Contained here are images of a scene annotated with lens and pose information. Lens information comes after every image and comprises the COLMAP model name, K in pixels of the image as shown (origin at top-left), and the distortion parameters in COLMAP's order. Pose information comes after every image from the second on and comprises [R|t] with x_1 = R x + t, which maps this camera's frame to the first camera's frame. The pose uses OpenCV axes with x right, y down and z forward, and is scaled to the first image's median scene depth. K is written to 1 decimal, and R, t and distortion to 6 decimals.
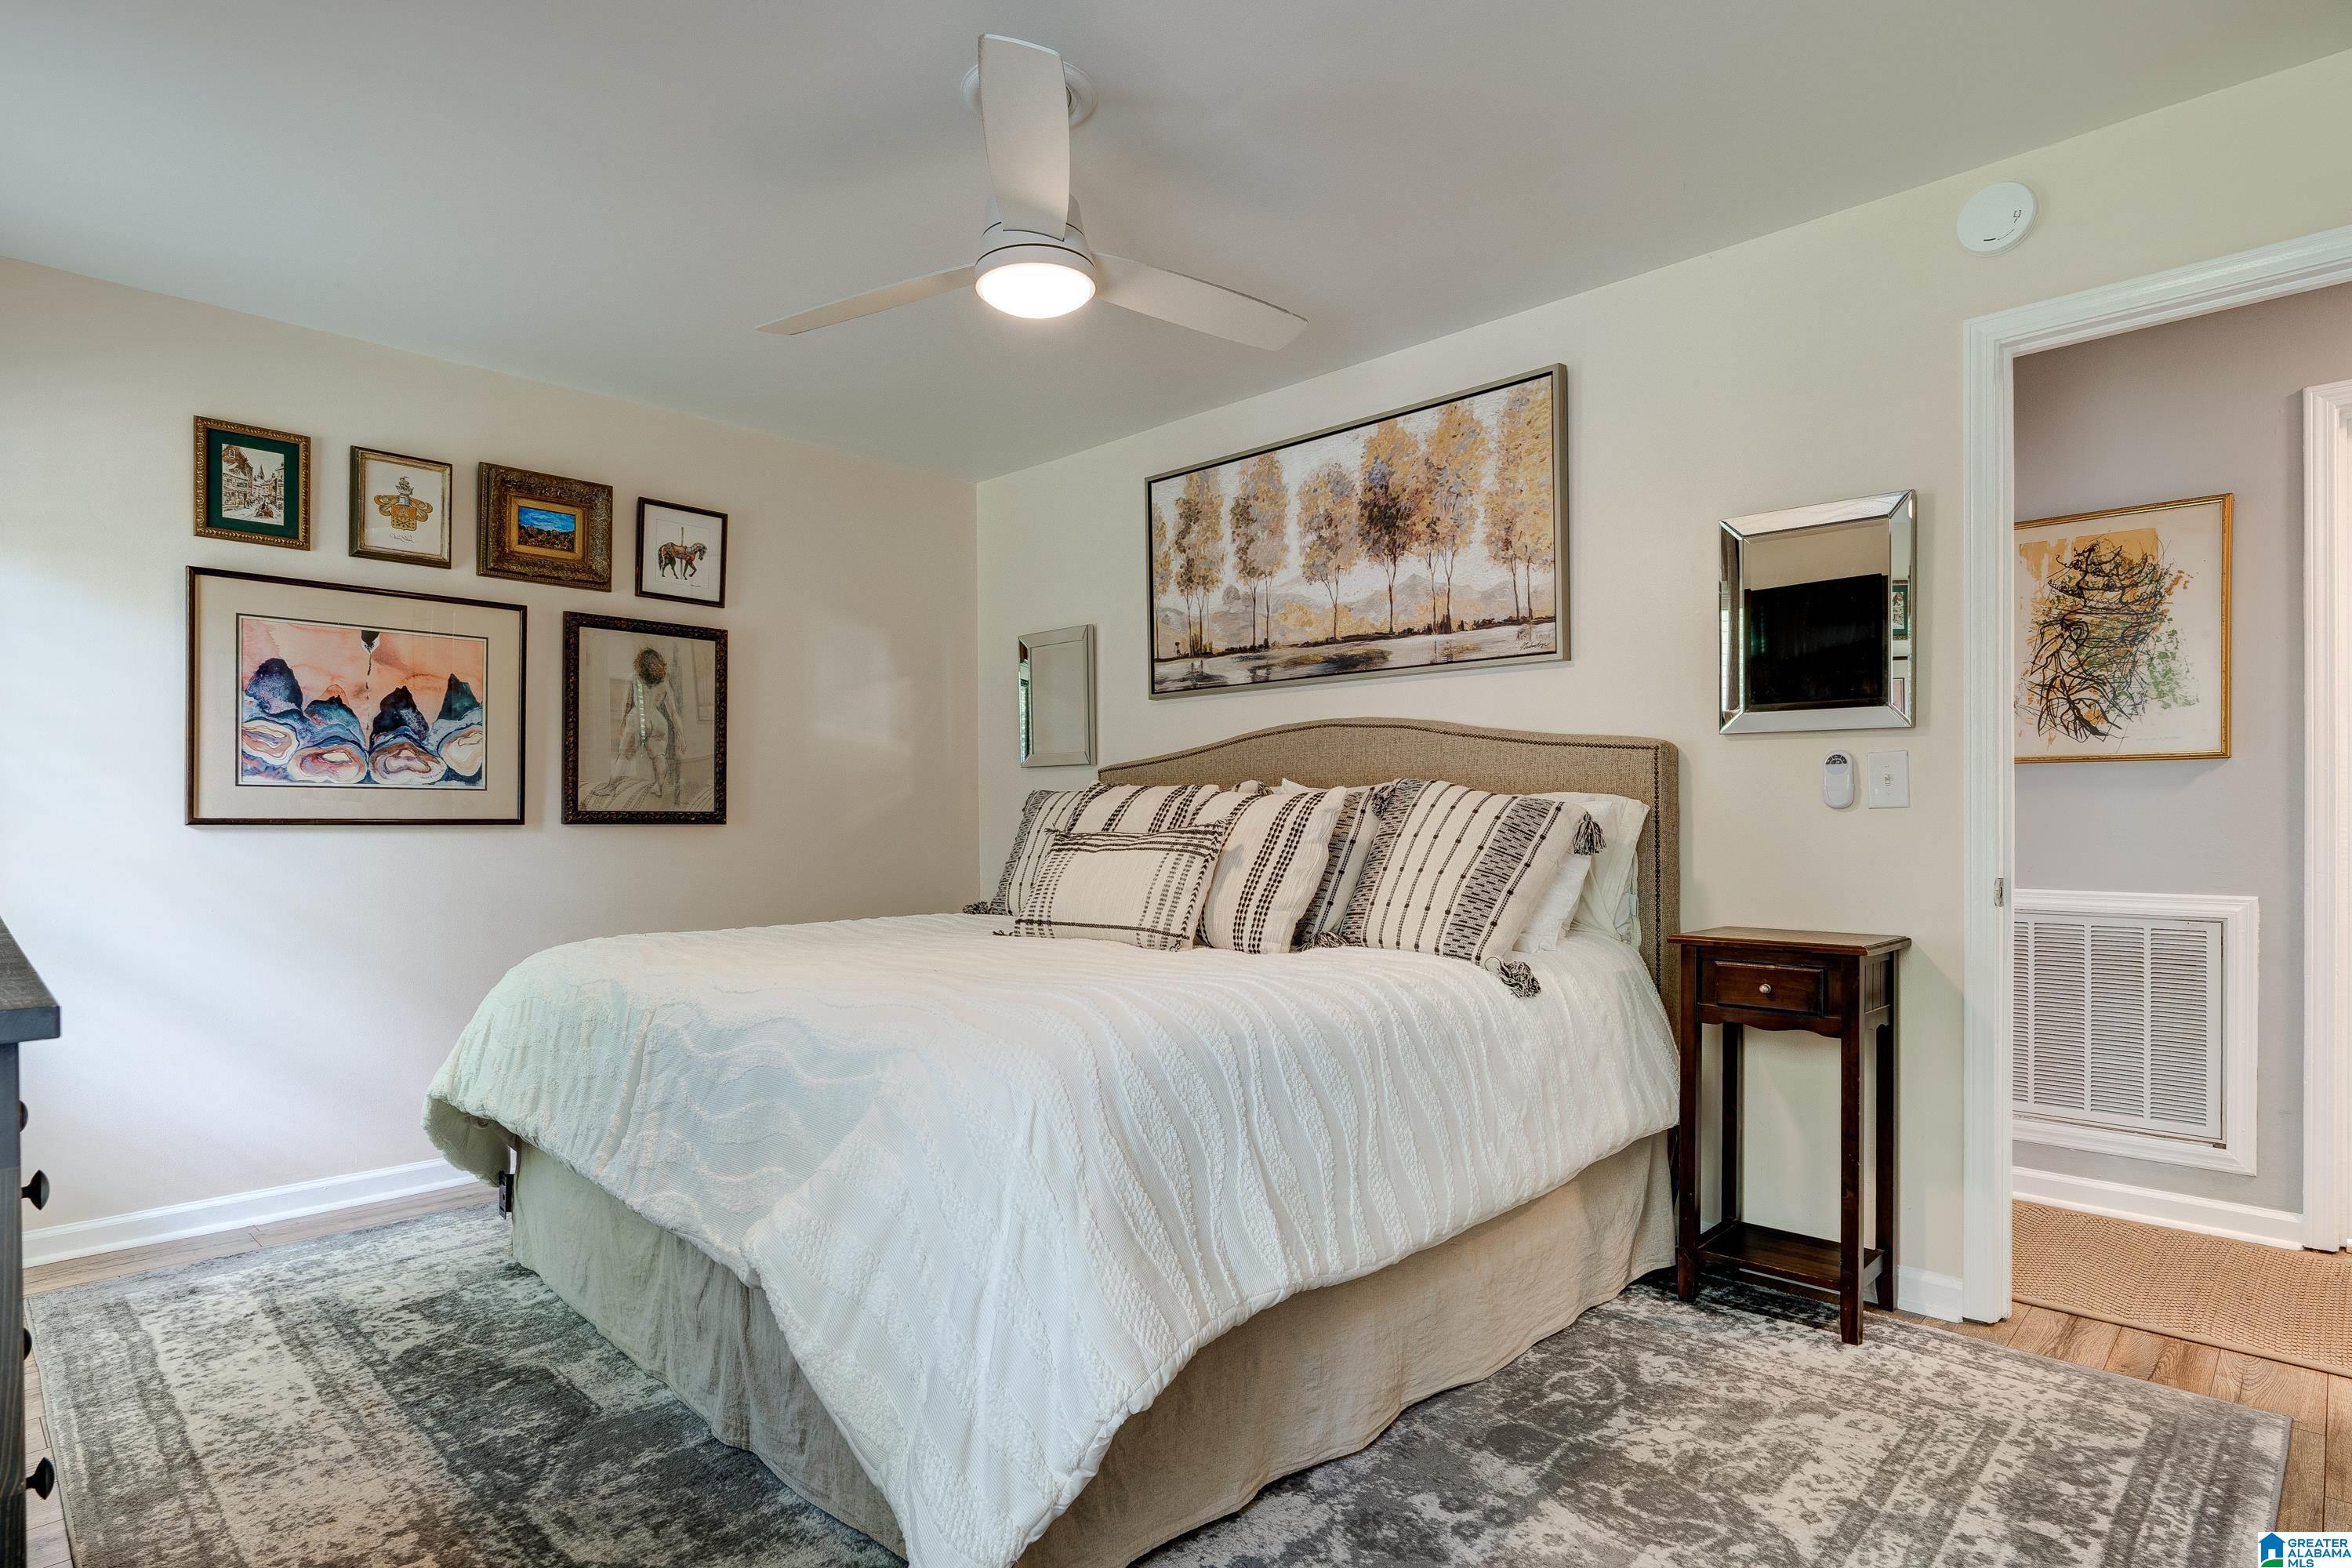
lens RADIAL K [[1235.7, 0, 1172.1], [0, 1235.7, 826.7], [0, 0, 1]] dist [-0.003905, 0.000985]
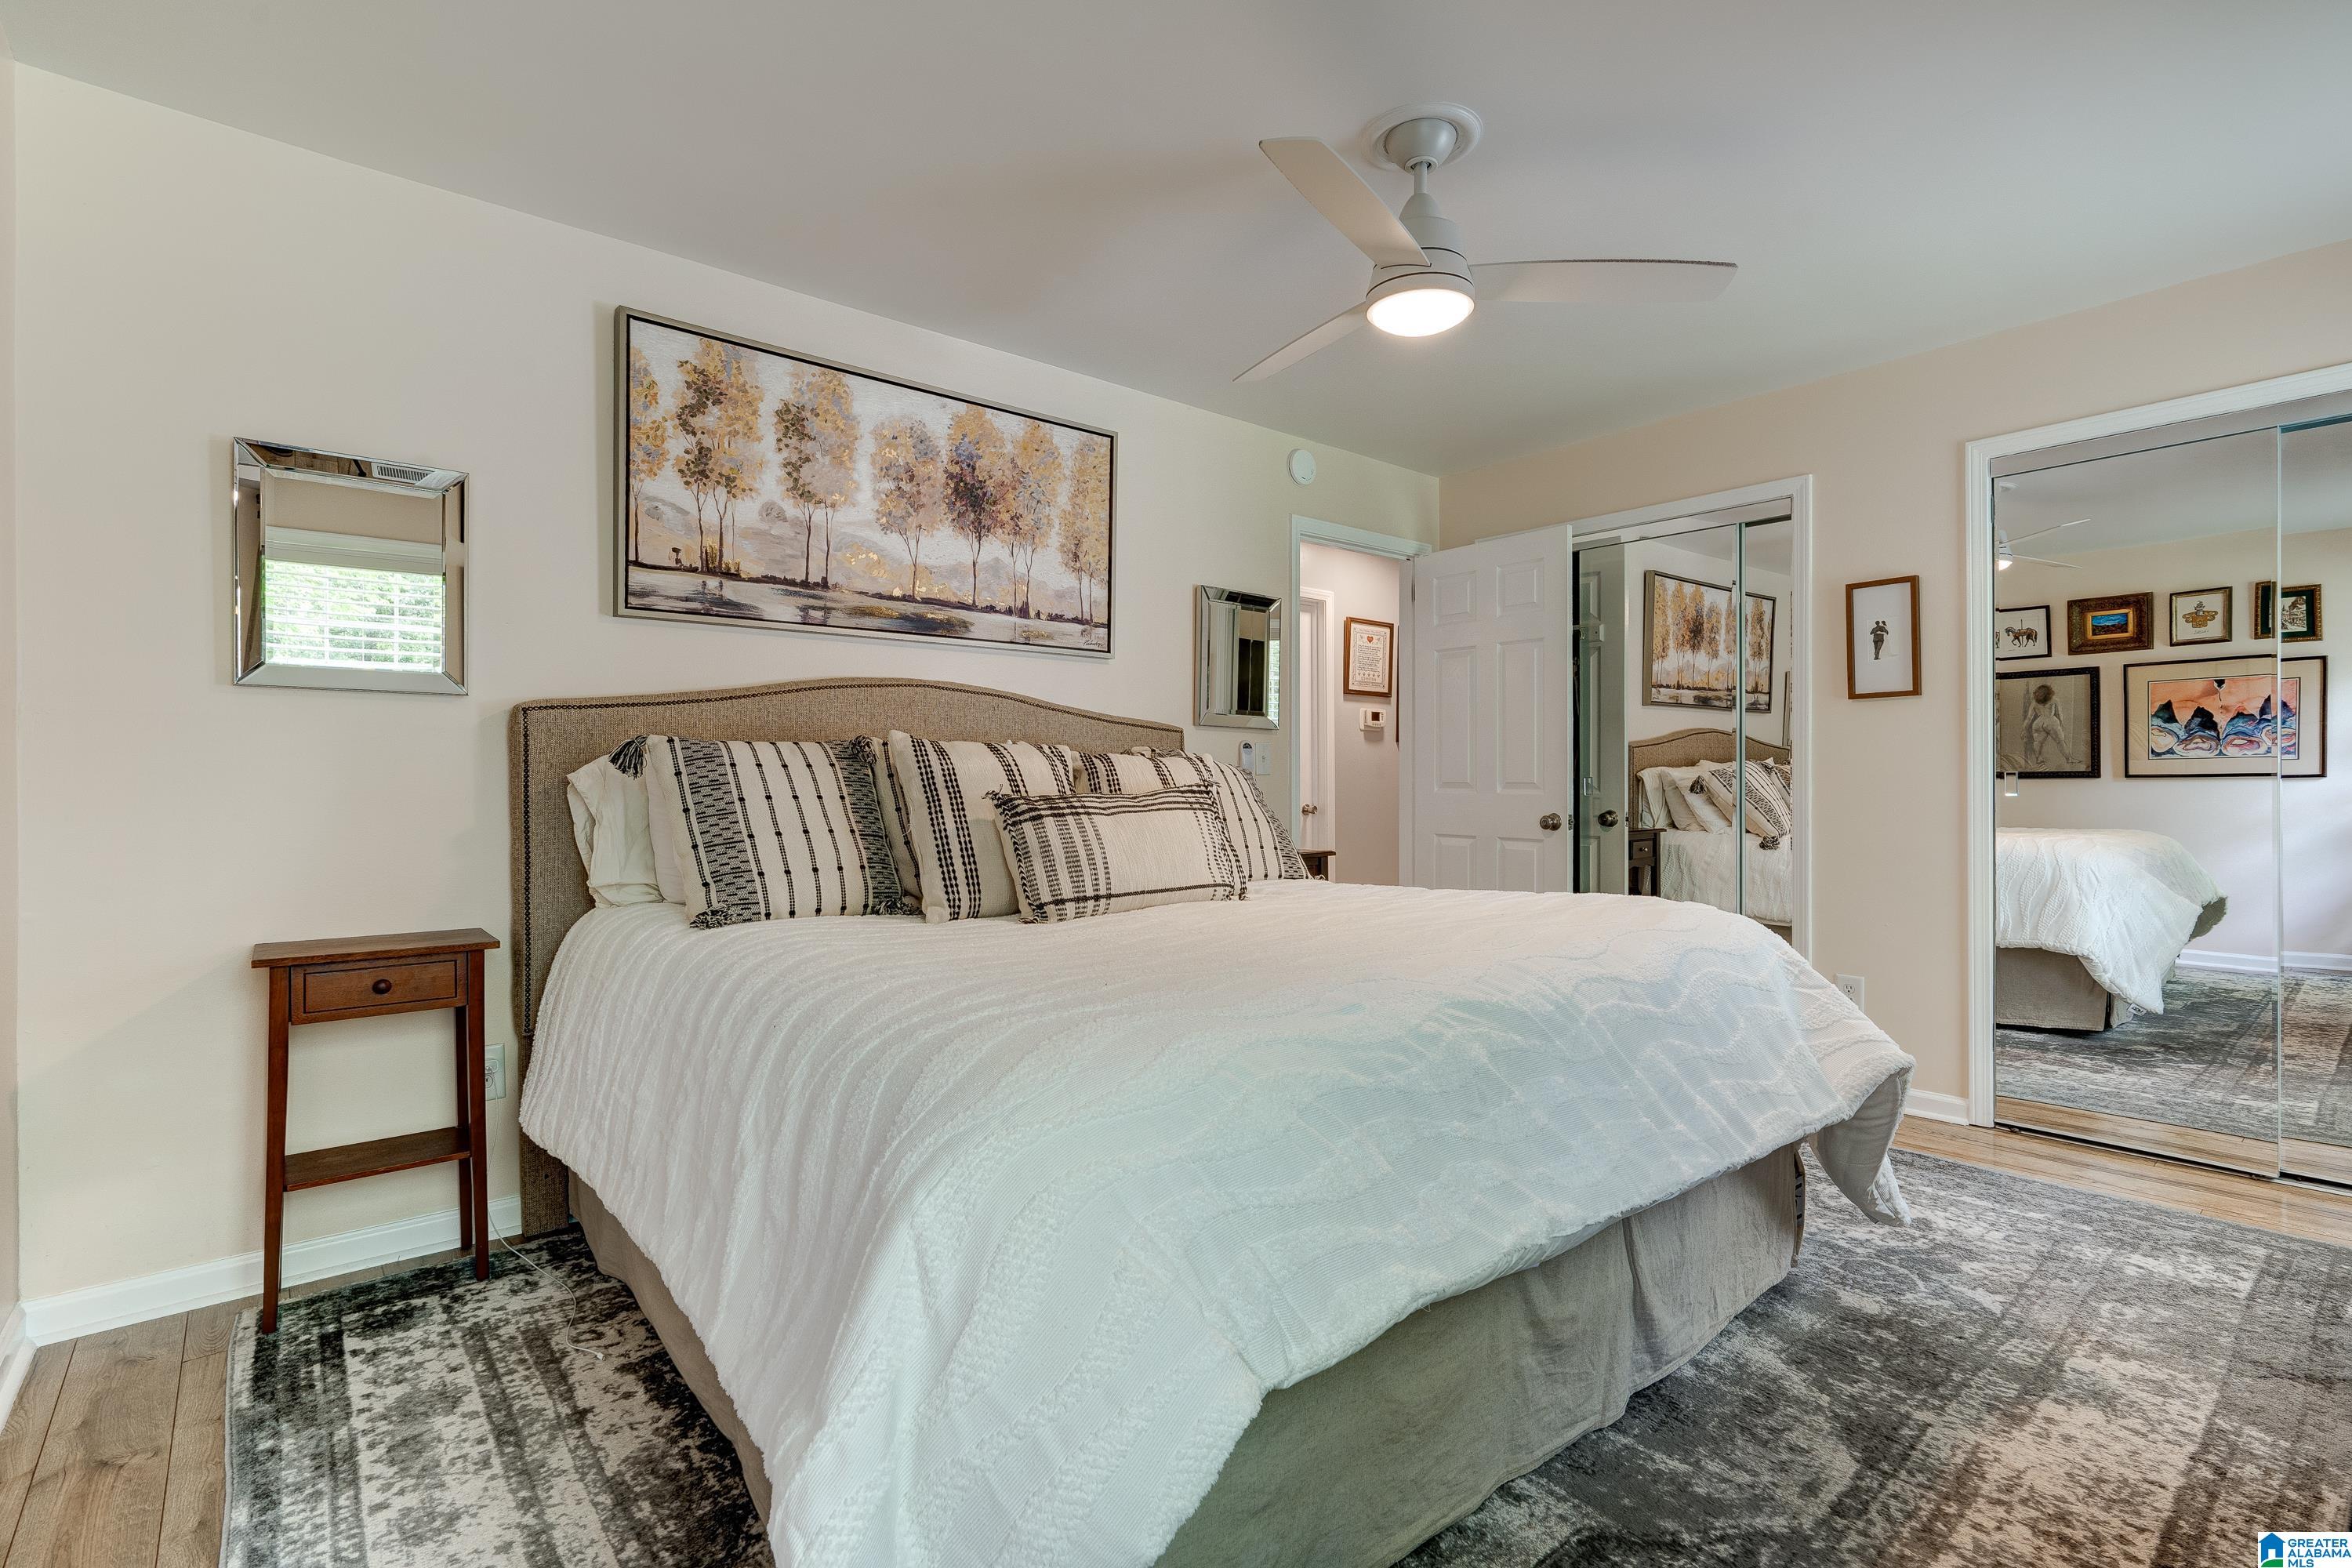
lens RADIAL K [[1077.6, 0, 1176.0], [0, 1077.6, 784.0], [0, 0, 1]] dist [-0.001971, -0.000947]
pose [[0.099833, -0.001093, 0.995004, -0.712008], [0.009572, 0.999954, 0.000138, -0.001953], [-0.994958, 0.009510, 0.099839, 0.720830]]
